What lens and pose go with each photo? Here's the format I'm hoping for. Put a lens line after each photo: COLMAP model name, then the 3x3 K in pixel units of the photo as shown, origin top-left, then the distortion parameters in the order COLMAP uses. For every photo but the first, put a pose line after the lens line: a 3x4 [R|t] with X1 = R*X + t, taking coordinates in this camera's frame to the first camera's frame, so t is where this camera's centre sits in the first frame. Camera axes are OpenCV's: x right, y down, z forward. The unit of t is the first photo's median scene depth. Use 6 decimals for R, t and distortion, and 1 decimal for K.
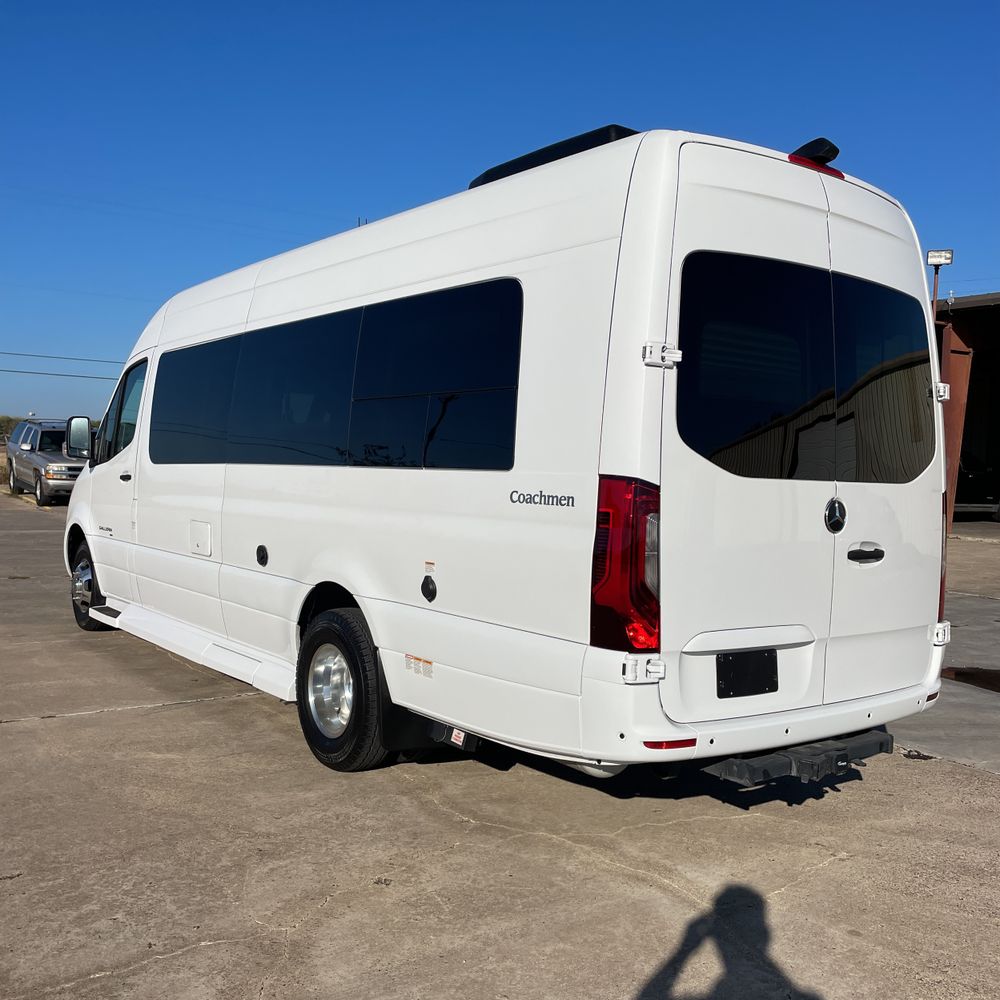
lens RADIAL K [[1000.4, 0, 489.9], [0, 1000.4, 498.4], [0, 0, 1]] dist [0.111509, -0.159462]
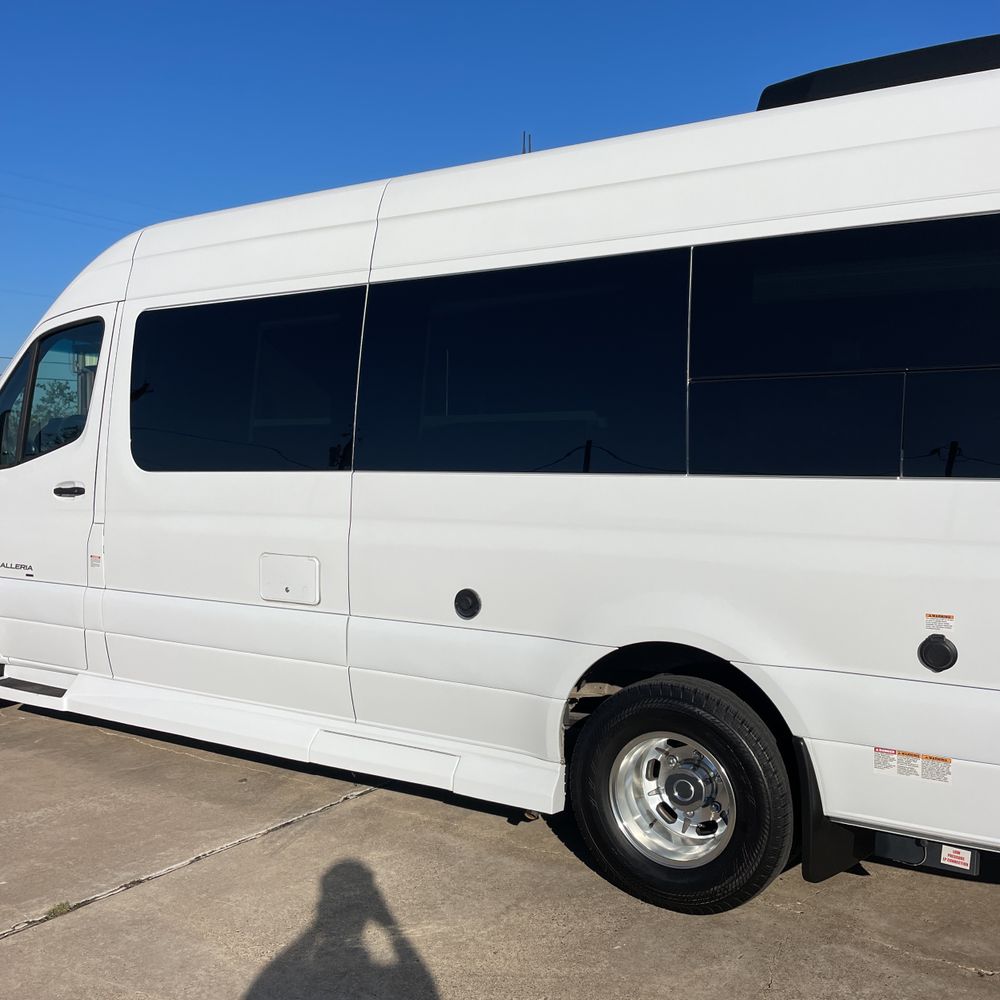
lens RADIAL K [[1000.4, 0, 489.9], [0, 1000.4, 498.4], [0, 0, 1]] dist [0.111509, -0.159462]
pose [[0.936183, -0.028946, 0.350320, -0.640433], [0.024823, 0.999560, 0.016256, -0.038049], [-0.350636, -0.006523, 0.936489, 0.491279]]
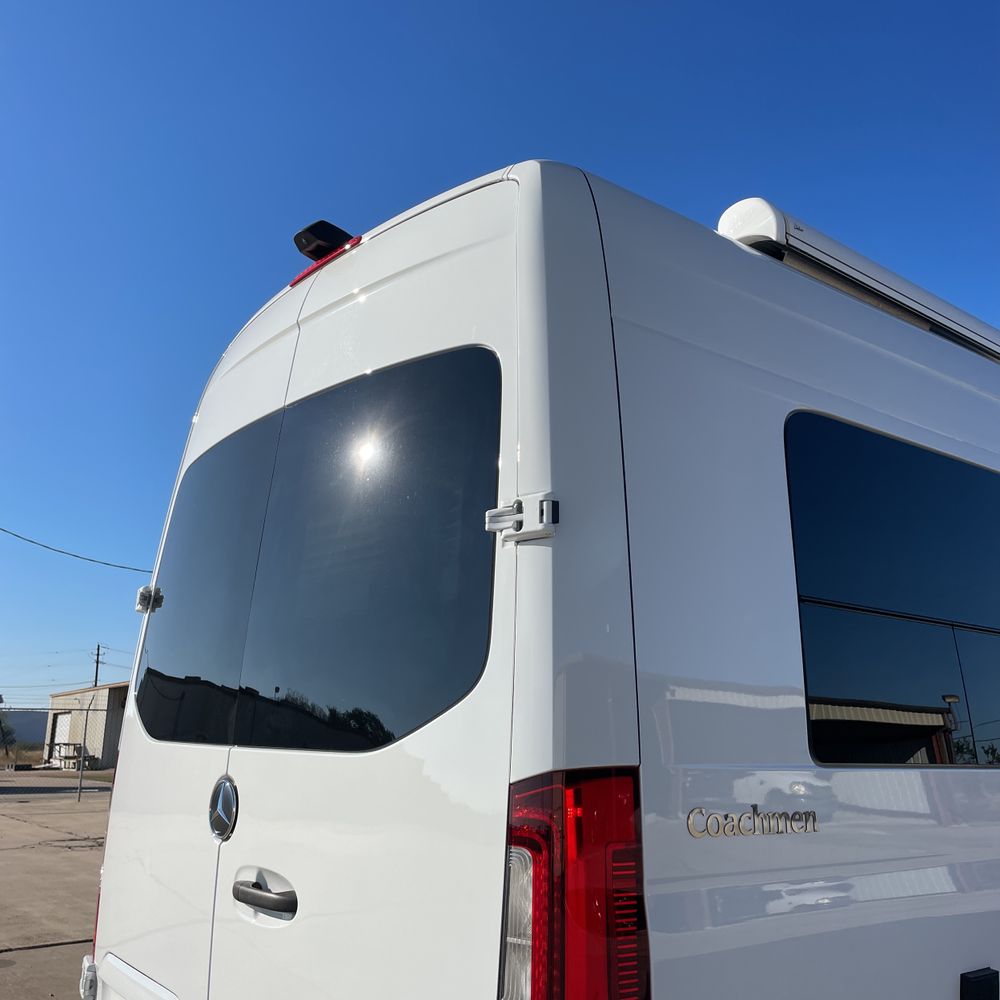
lens RADIAL K [[1000.4, 0, 489.9], [0, 1000.4, 498.4], [0, 0, 1]] dist [0.111509, -0.159462]
pose [[0.051162, -0.248286, -0.967335, 0.935038], [-0.044207, 0.967091, -0.250561, -0.015209], [0.997711, 0.055583, 0.038503, 1.100674]]
